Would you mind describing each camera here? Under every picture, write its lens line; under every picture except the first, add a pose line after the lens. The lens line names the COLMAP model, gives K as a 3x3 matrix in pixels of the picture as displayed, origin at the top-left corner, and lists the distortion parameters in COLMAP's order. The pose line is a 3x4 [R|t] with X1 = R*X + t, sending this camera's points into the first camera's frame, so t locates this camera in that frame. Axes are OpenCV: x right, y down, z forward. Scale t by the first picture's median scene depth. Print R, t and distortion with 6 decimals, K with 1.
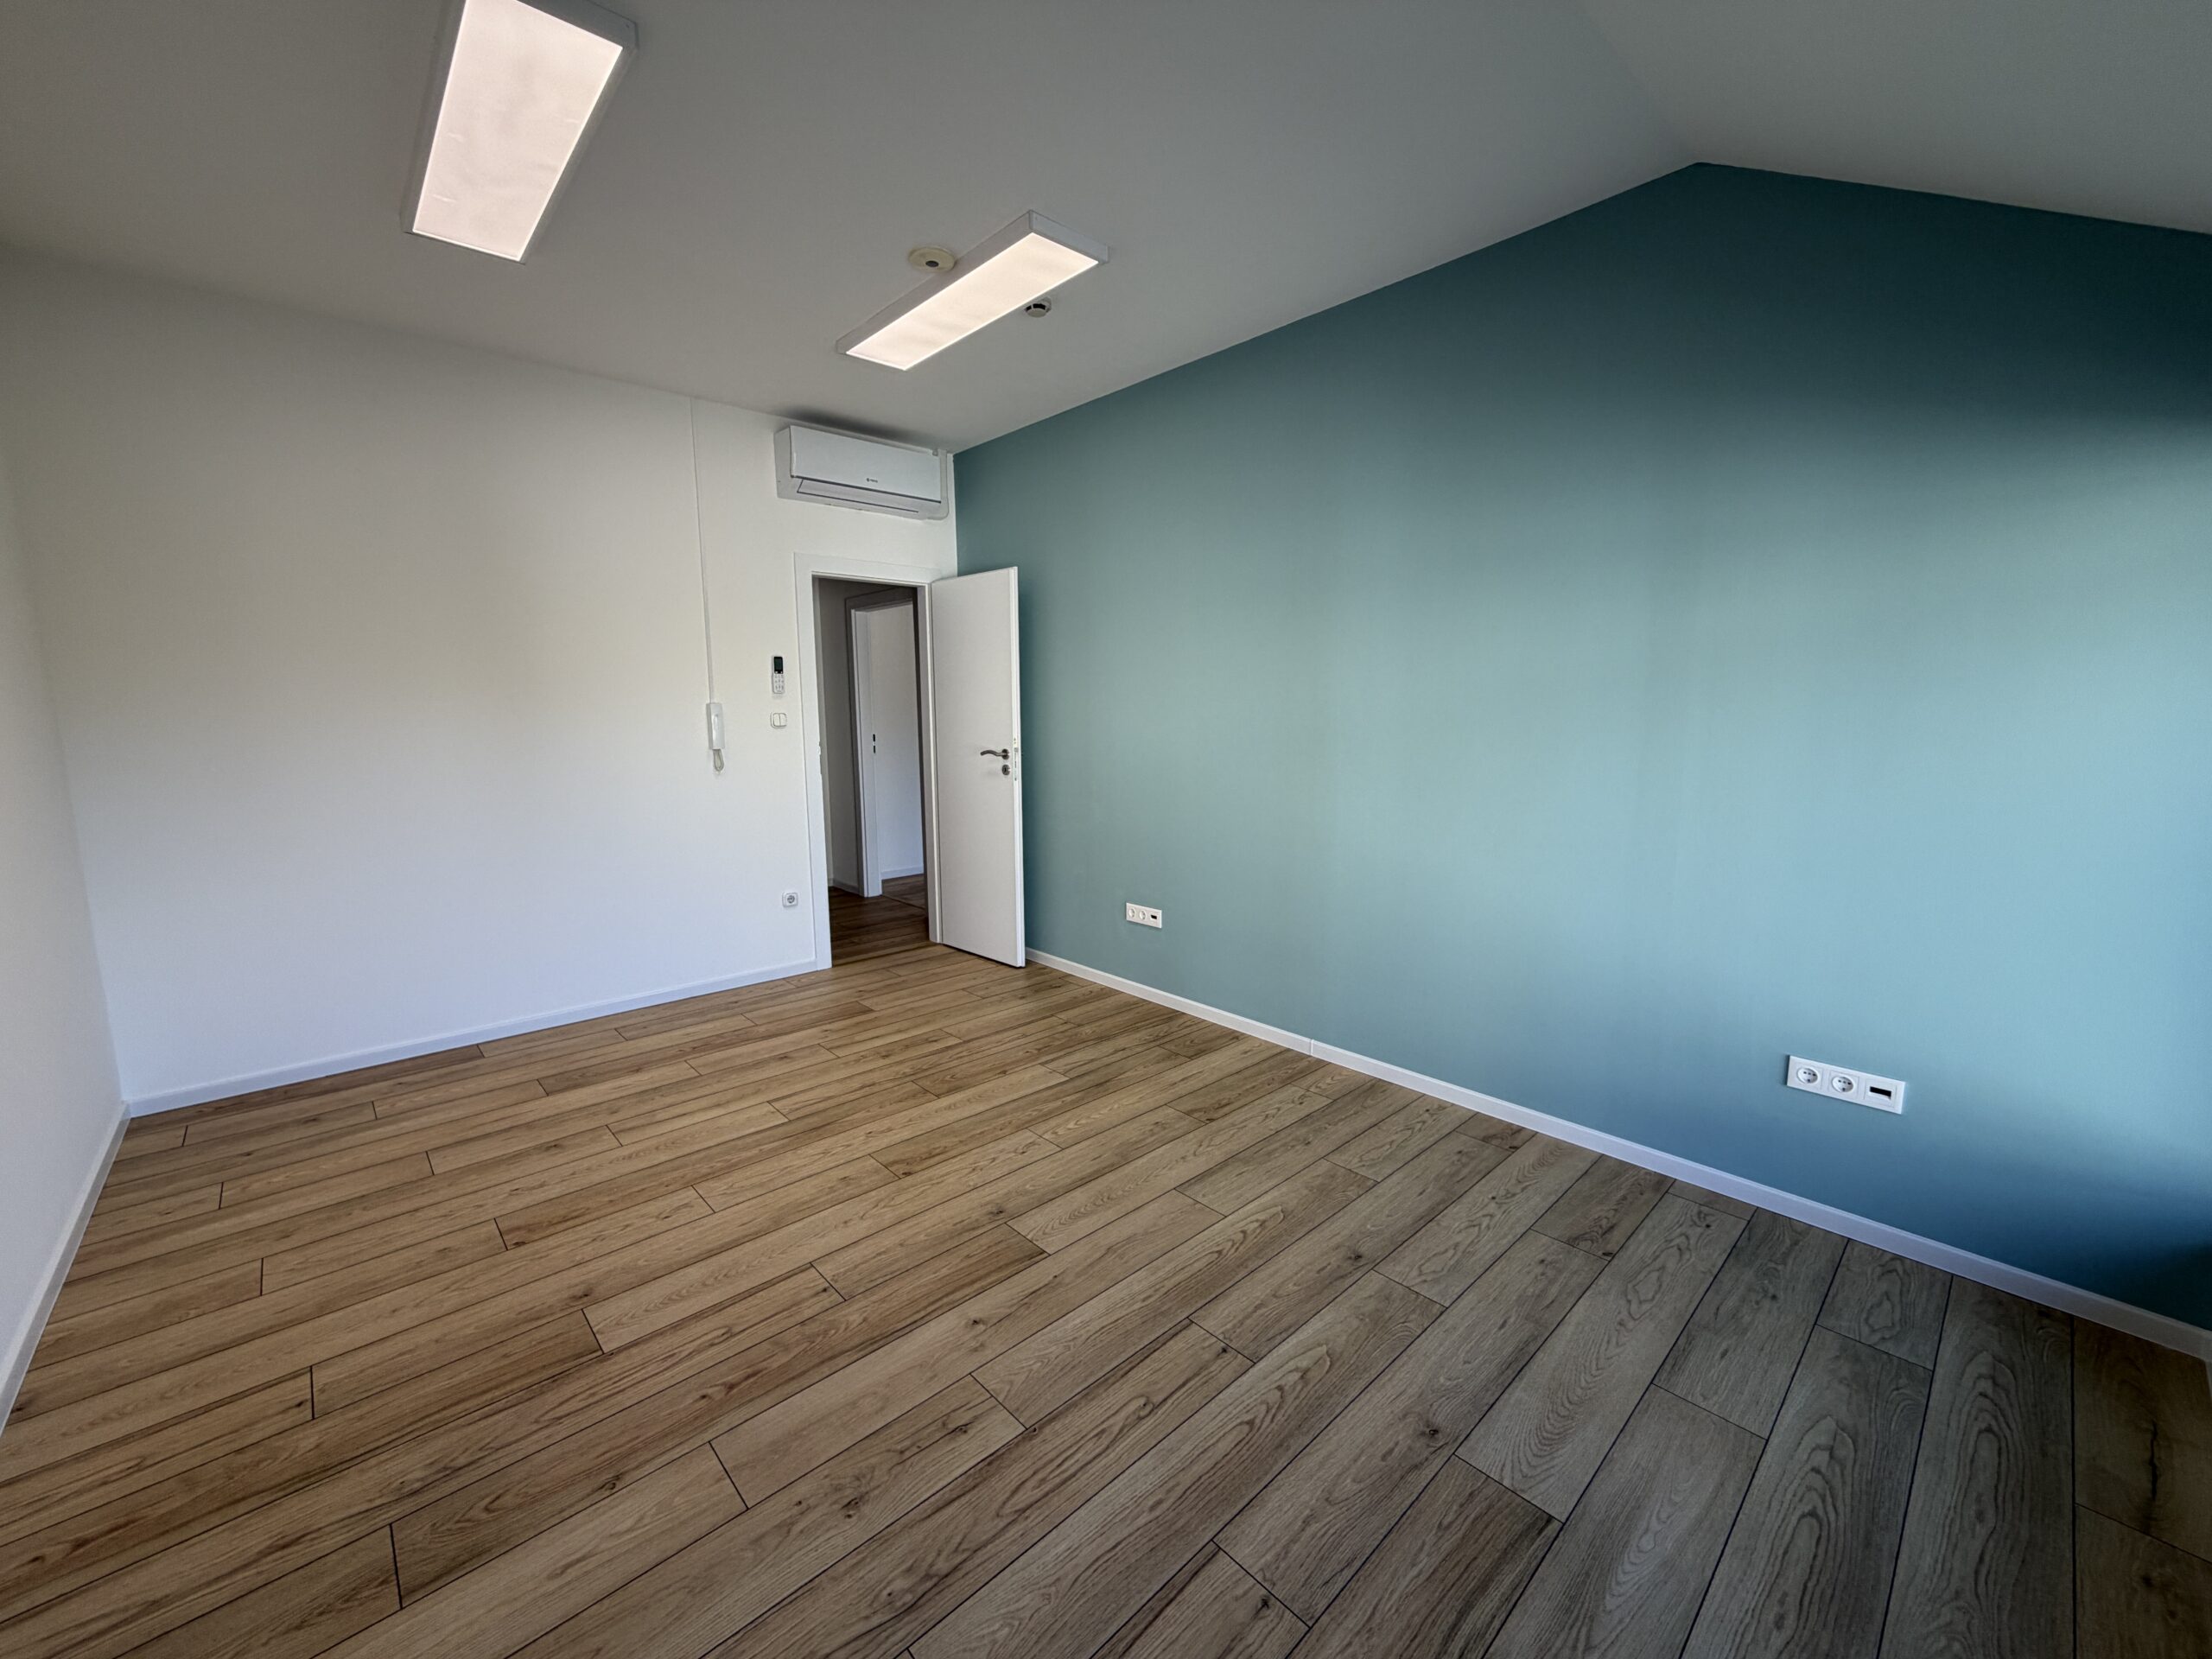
lens RADIAL K [[880.9, 0, 1100.7], [0, 880.9, 832.0], [0, 0, 1]] dist [-0.000378, 0.000233]
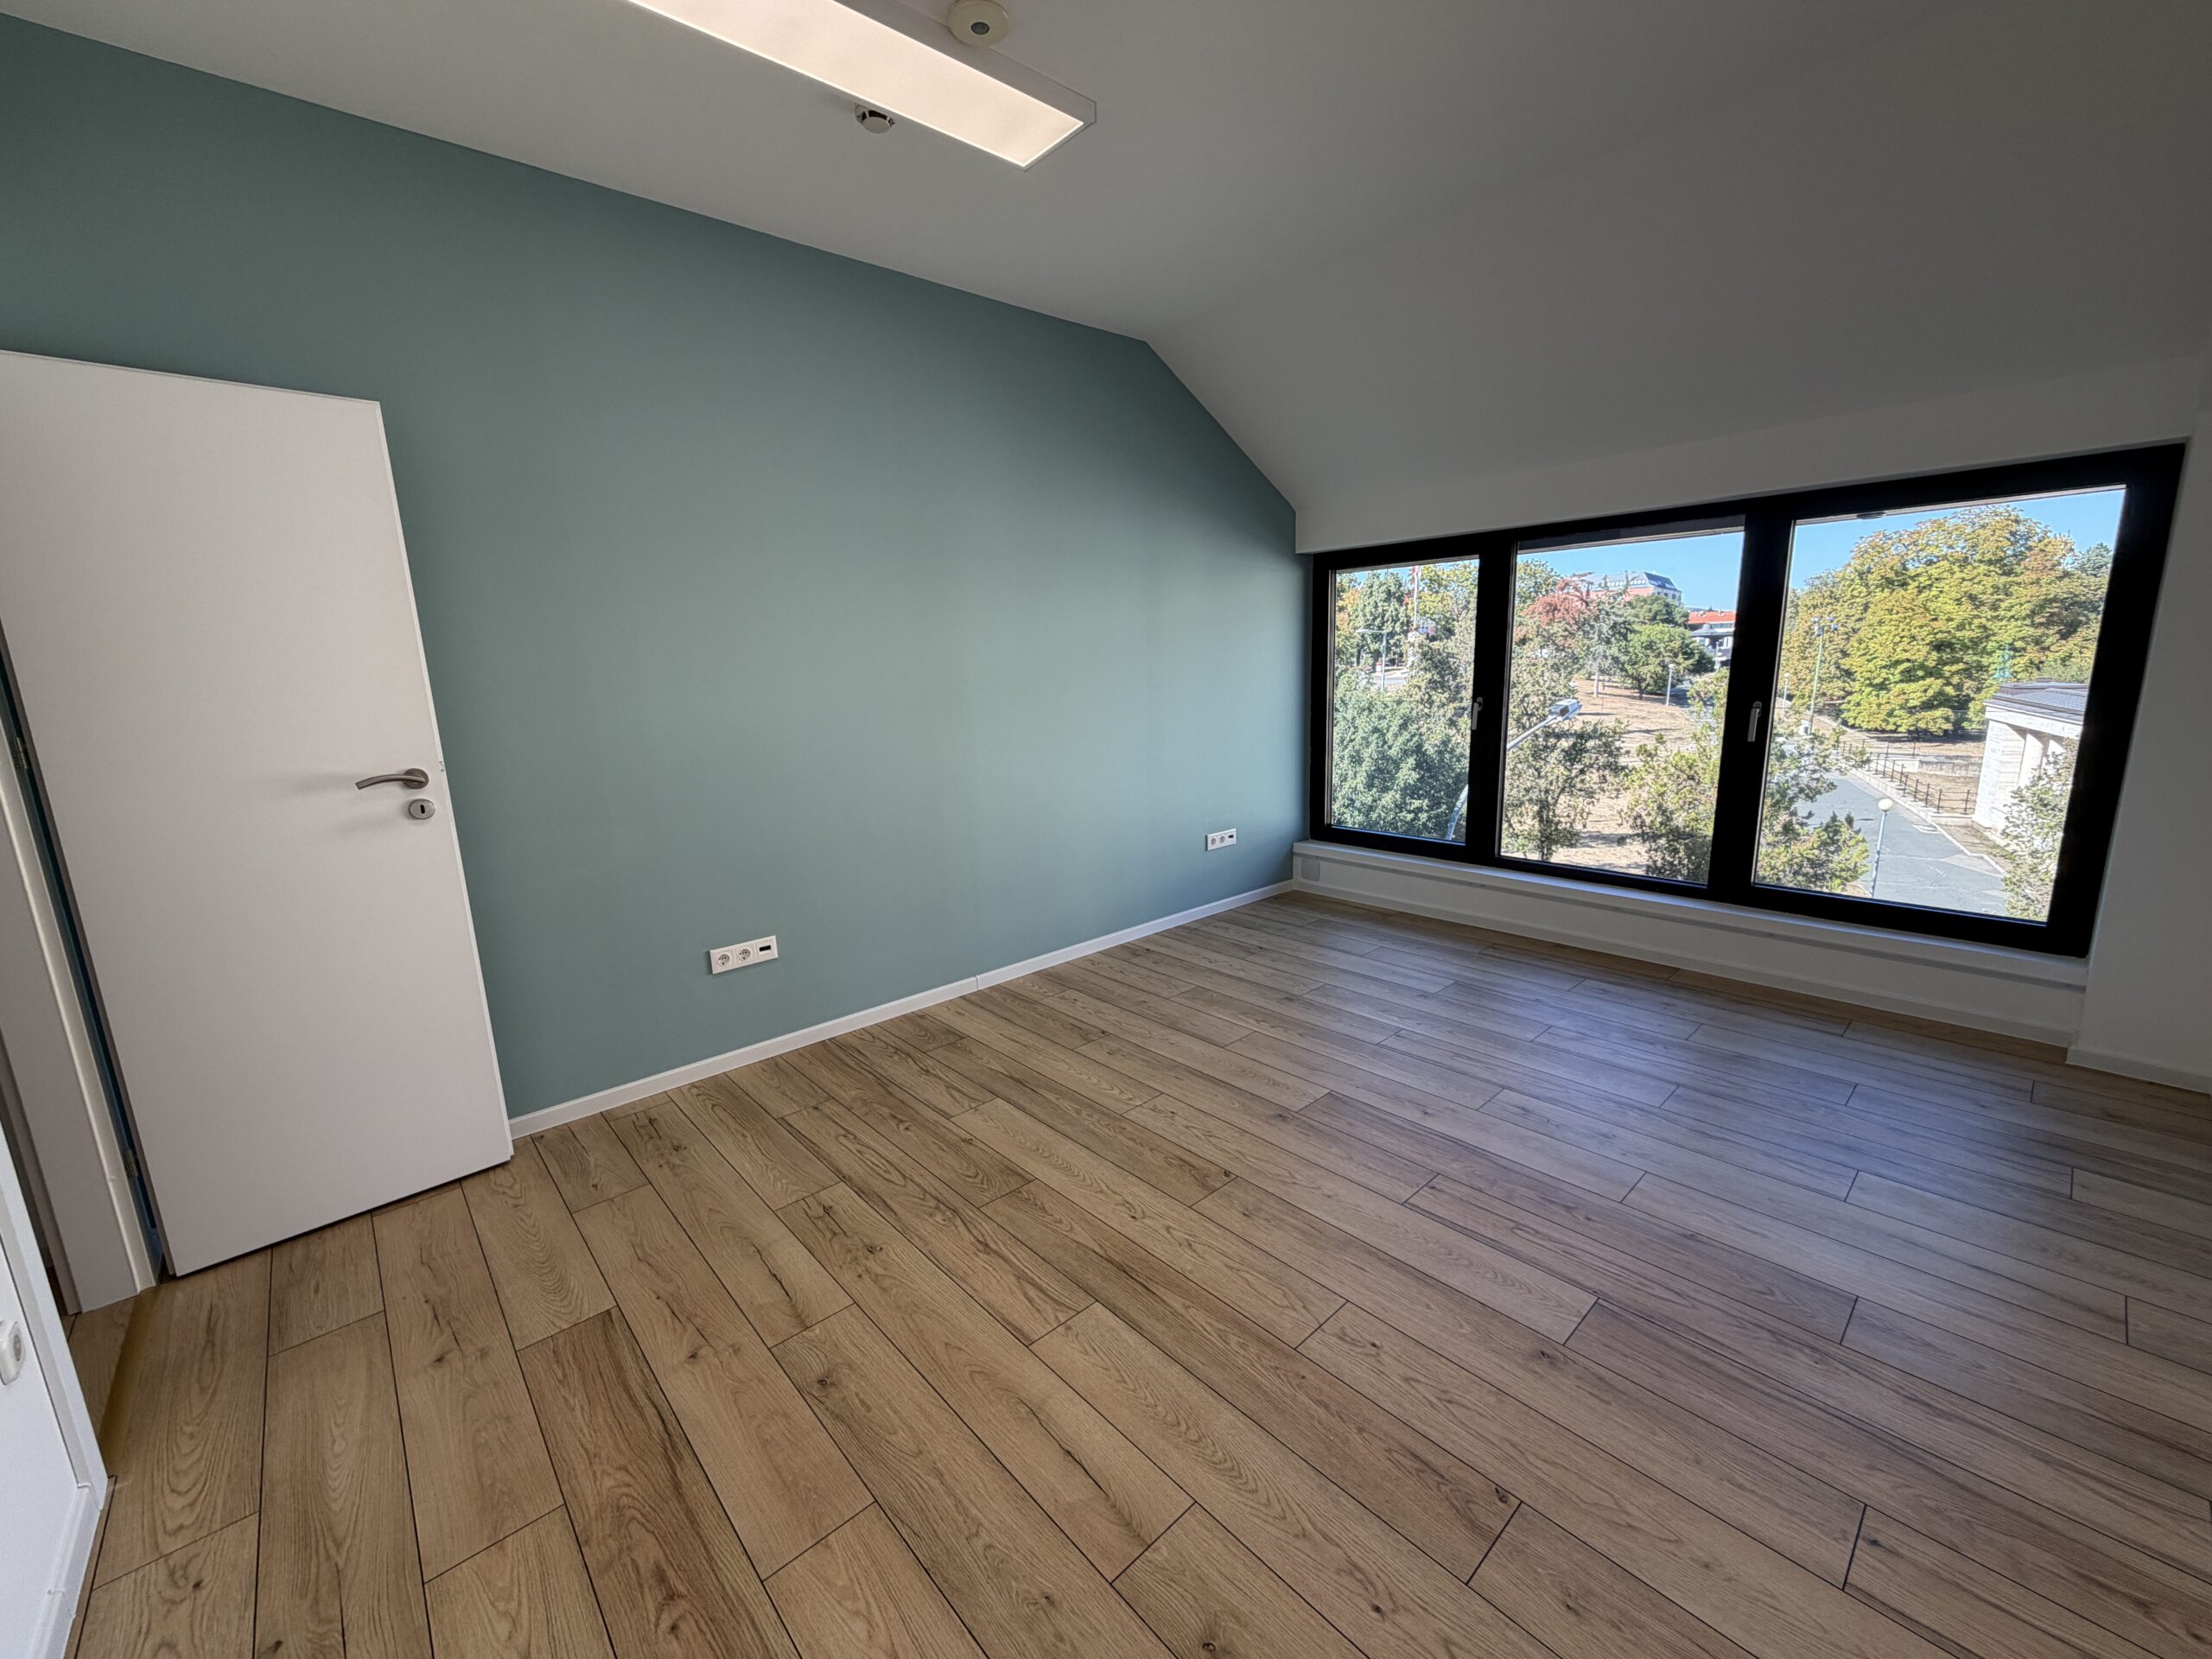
lens RADIAL K [[880.9, 0, 1100.7], [0, 880.9, 832.0], [0, 0, 1]] dist [-0.000378, 0.000233]
pose [[0.010704, -0.189089, 0.981902, -0.971450], [0.173926, 0.967342, 0.184389, -0.134070], [-0.984701, 0.168805, 0.043242, 0.954255]]
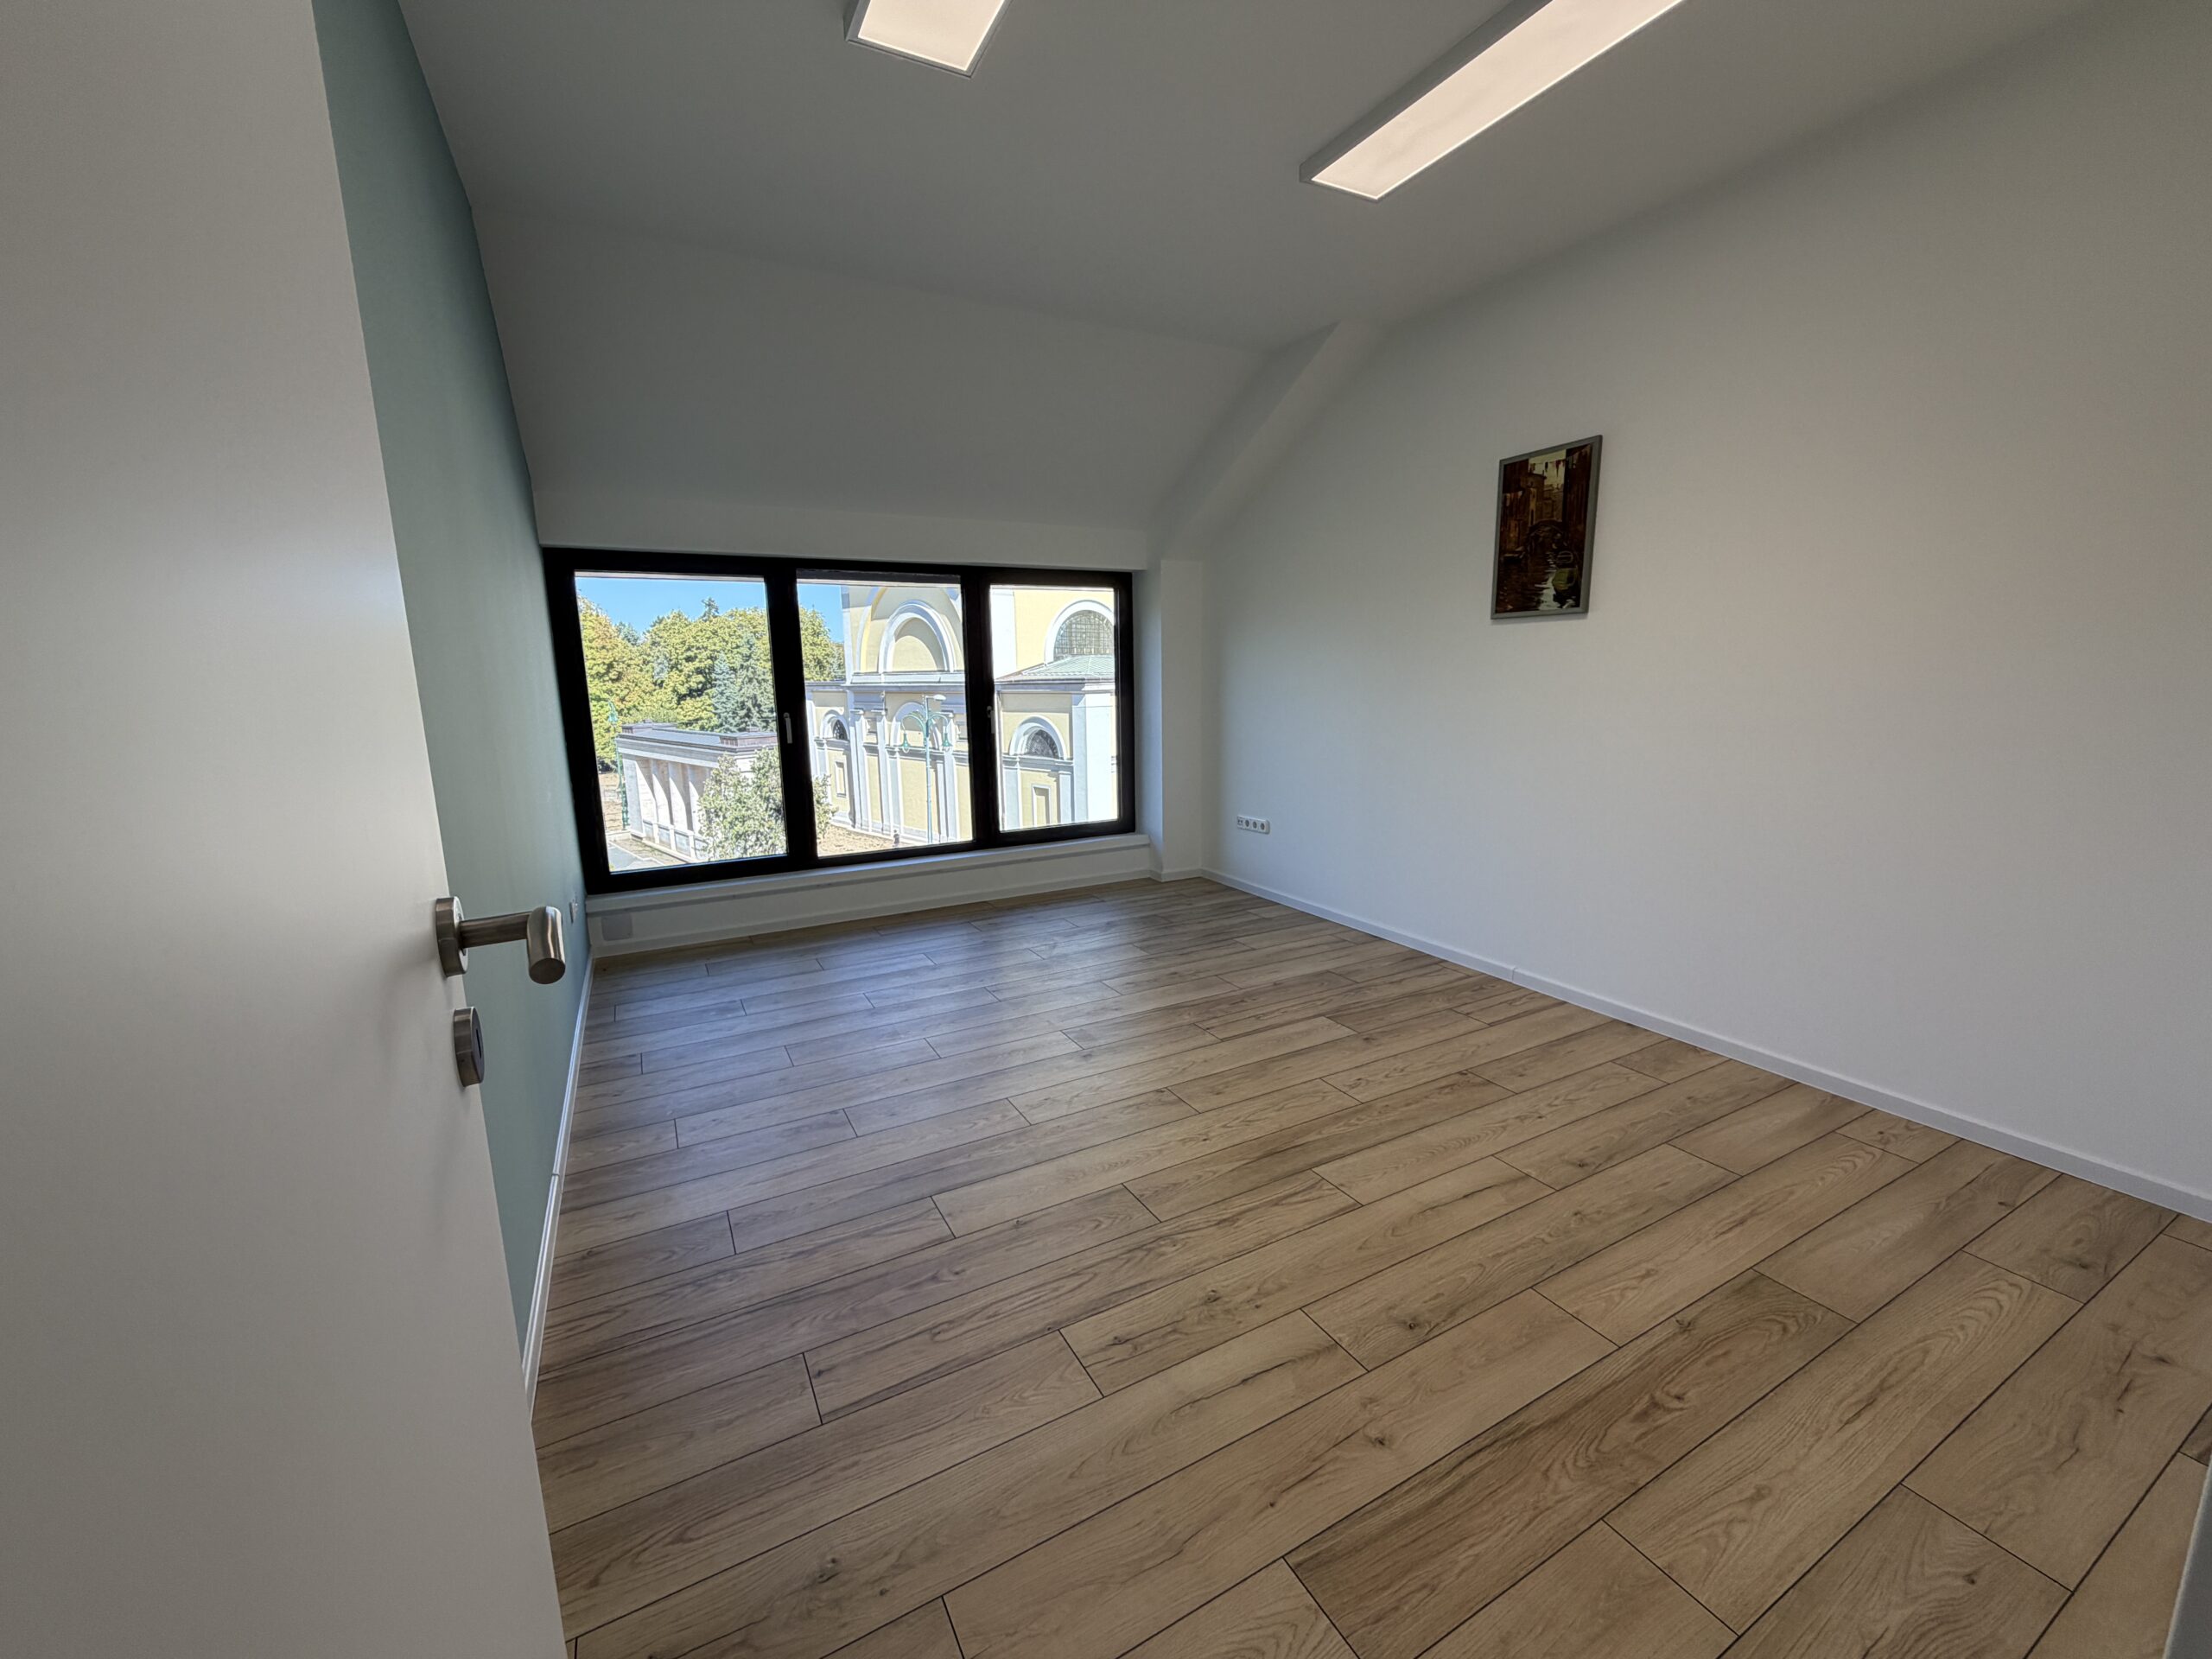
lens RADIAL K [[880.9, 0, 1100.7], [0, 880.9, 832.0], [0, 0, 1]] dist [-0.000378, 0.000233]
pose [[-0.968419, -0.019656, 0.248552, -0.377882], [0.060183, 0.948981, 0.309537, -0.223063], [-0.241956, 0.314721, -0.917828, 1.752713]]
